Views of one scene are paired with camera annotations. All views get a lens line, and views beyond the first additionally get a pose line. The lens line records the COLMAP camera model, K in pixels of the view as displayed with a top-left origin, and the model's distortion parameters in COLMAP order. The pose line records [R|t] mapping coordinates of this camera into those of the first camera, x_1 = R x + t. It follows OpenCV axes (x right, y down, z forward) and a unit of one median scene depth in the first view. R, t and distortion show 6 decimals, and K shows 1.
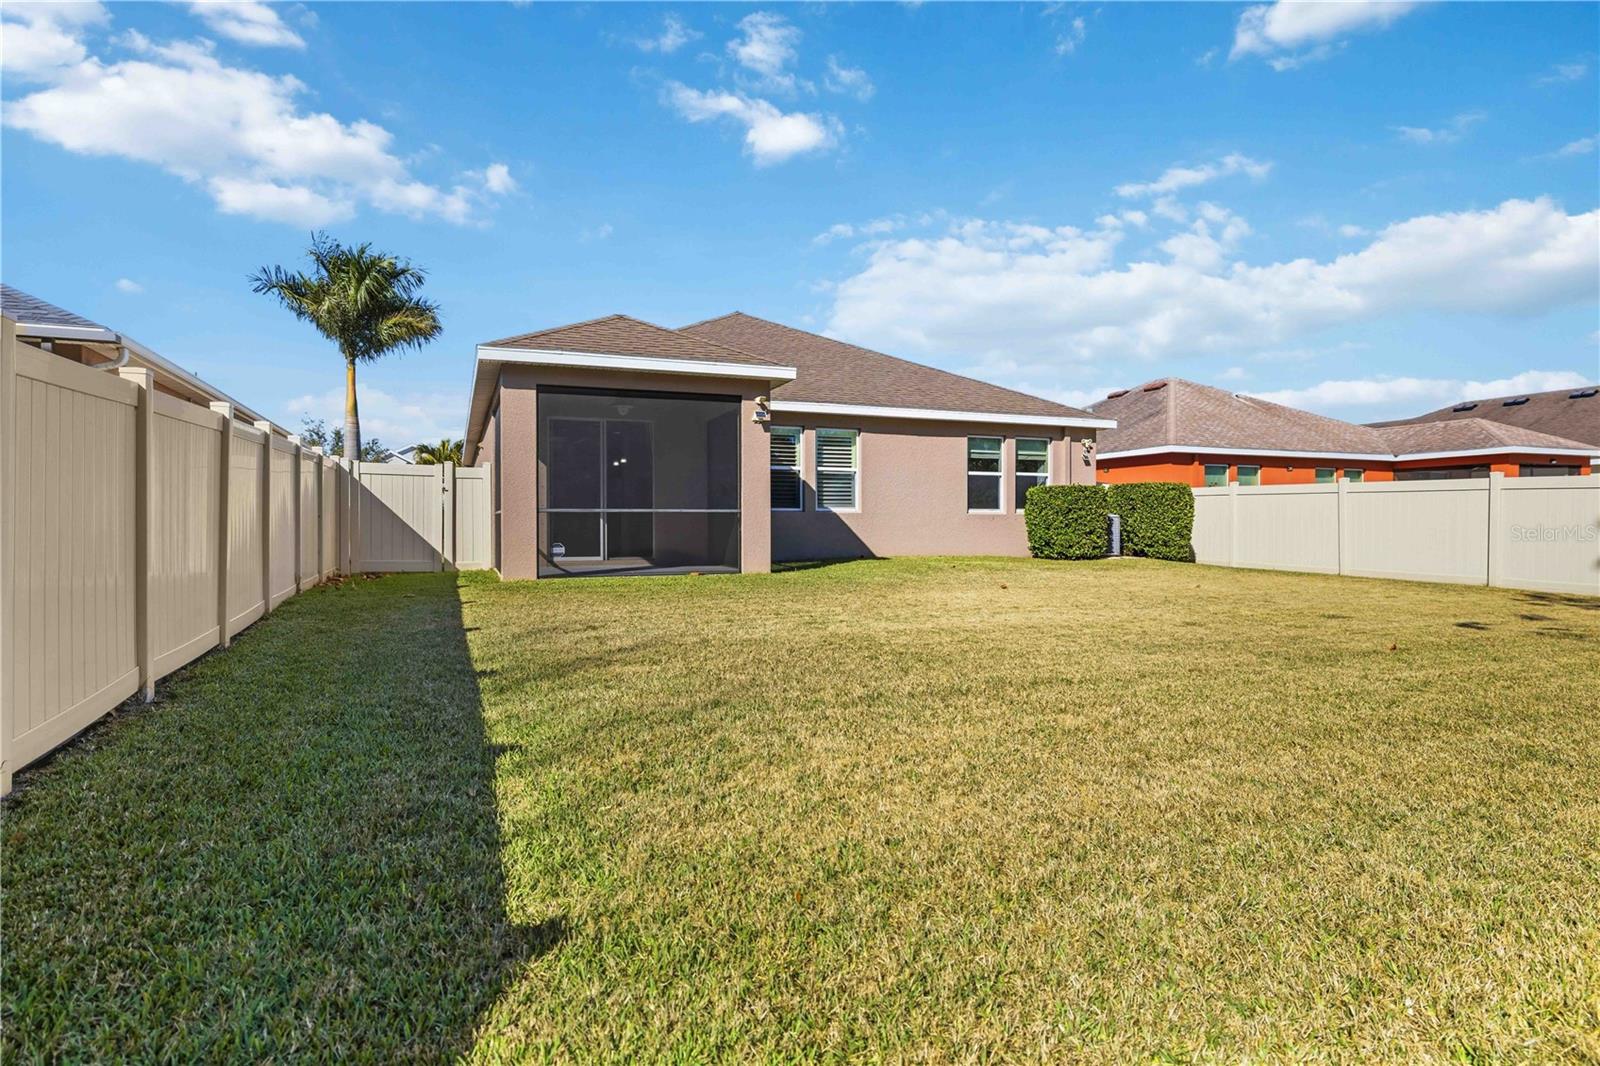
lens RADIAL K [[864.5, 0, 805.3], [0, 864.5, 533.5], [0, 0, 1]] dist [0.004919, 0.000180]
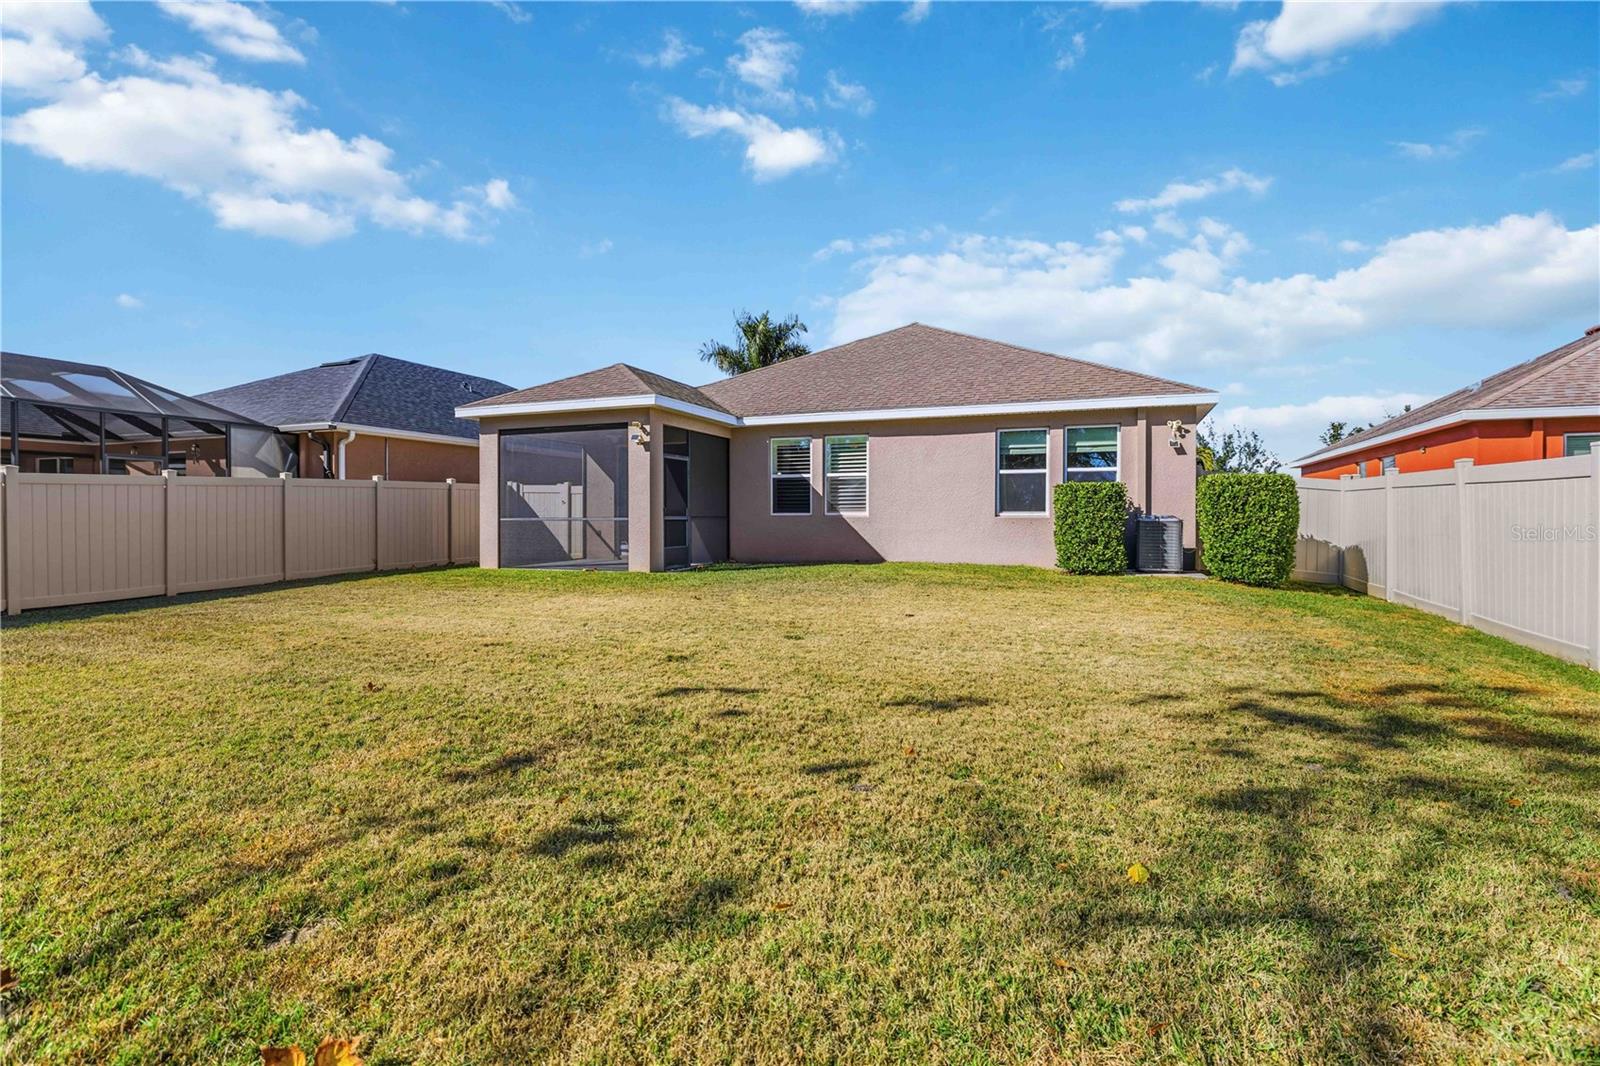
lens RADIAL K [[786.7, 0, 797.5], [0, 786.7, 521.4], [0, 0, 1]] dist [0.004690, -0.001874]
pose [[0.717165, 0.003973, -0.696892, 0.616395], [-0.007637, 0.999969, -0.002157, -0.015614], [0.696862, 0.006869, 0.717173, 0.276576]]
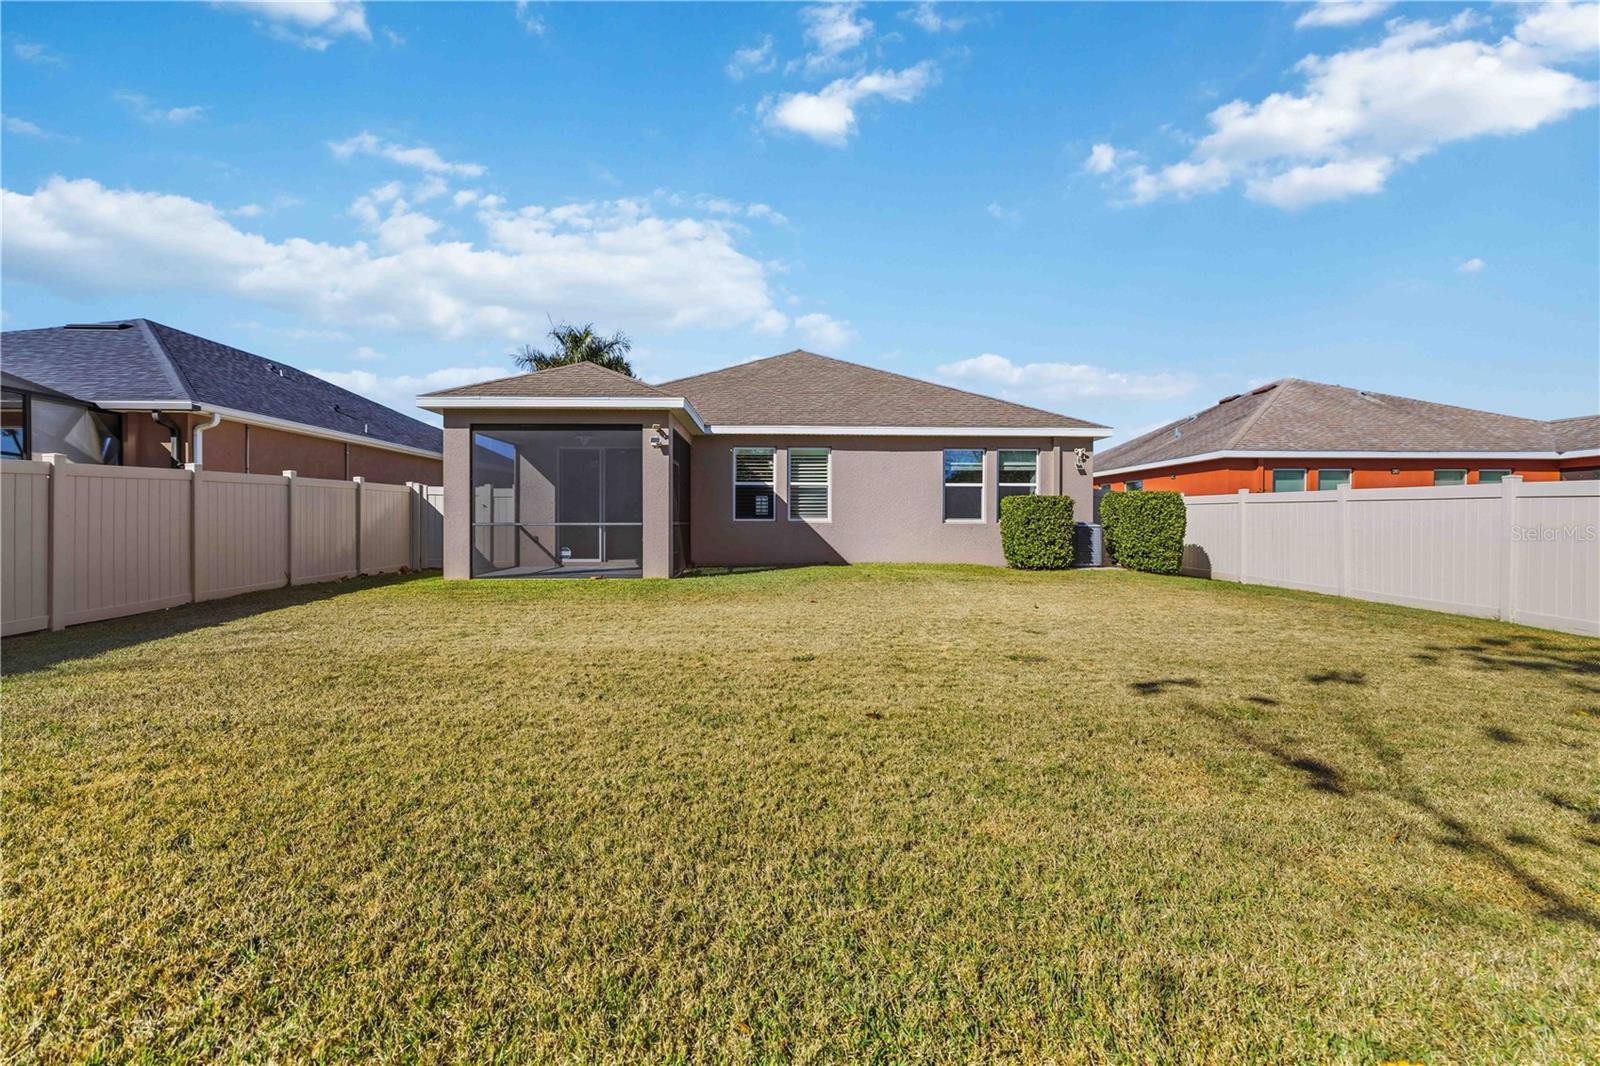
lens RADIAL K [[697.2, 0, 802.5], [0, 697.2, 527.7], [0, 0, 1]] dist [-0.001563, 0.002451]
pose [[0.937176, 0.003697, -0.348838, 0.328118], [-0.005791, 0.999971, -0.004959, -0.012466], [0.348810, 0.006668, 0.937170, 0.143213]]
